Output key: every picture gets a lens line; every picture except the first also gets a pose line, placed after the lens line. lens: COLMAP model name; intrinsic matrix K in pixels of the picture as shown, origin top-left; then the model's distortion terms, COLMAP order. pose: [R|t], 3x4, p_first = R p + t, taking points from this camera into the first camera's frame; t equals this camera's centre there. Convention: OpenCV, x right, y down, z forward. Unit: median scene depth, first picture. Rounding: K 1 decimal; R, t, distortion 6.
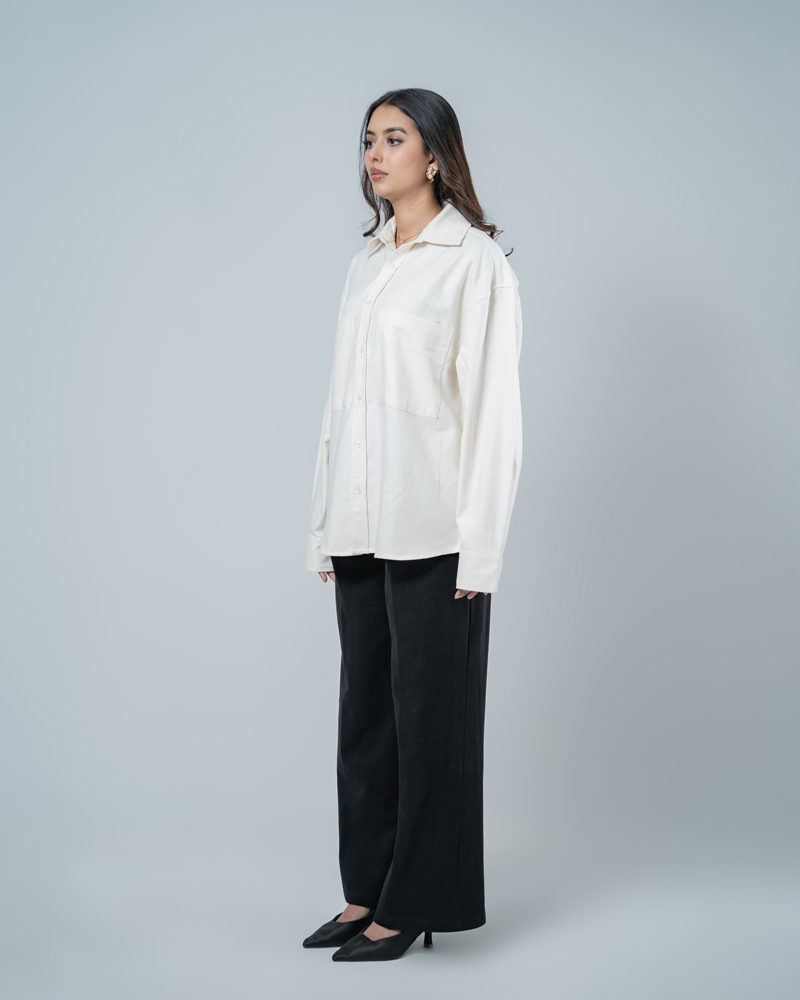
lens RADIAL K [[2453.8, 0, 400.0], [0, 2453.8, 500.0], [0, 0, 1]] dist [0.902884, -9.872239]
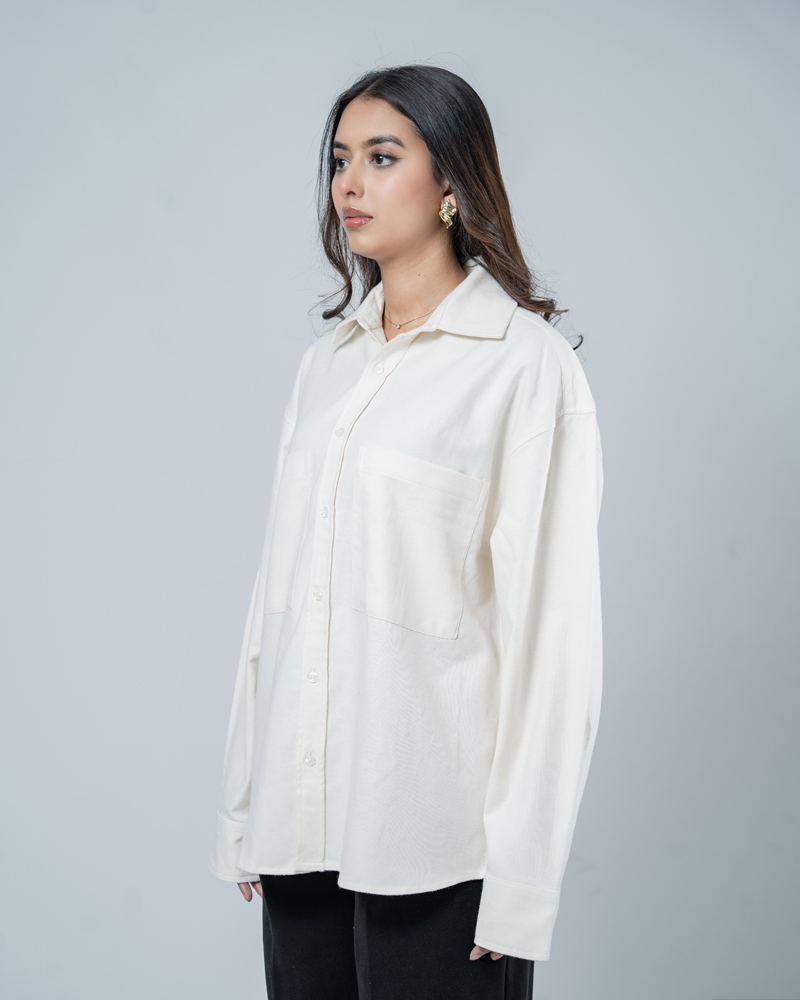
lens RADIAL K [[2453.8, 0, 400.0], [0, 2453.8, 500.0], [0, 0, 1]] dist [0.902884, -9.872239]
pose [[0.997333, 0.025419, 0.068419, -0.037261], [-0.024079, 0.999503, -0.020333, -0.052875], [-0.068902, 0.018632, 0.997449, 0.428882]]
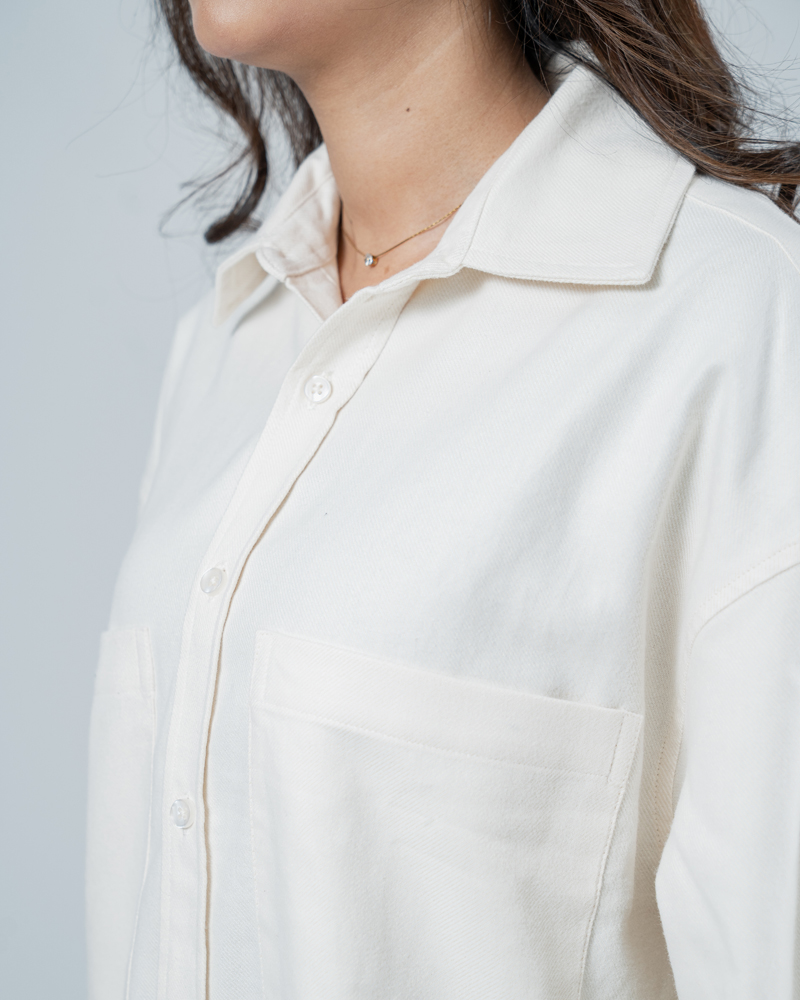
lens RADIAL K [[2453.8, 0, 400.0], [0, 2453.8, 500.0], [0, 0, 1]] dist [0.902884, -9.872239]
pose [[0.996870, -0.051873, -0.059658, 0.015427], [0.055434, 0.996677, 0.059683, -0.097960], [0.056363, -0.062803, 0.996433, 0.798151]]
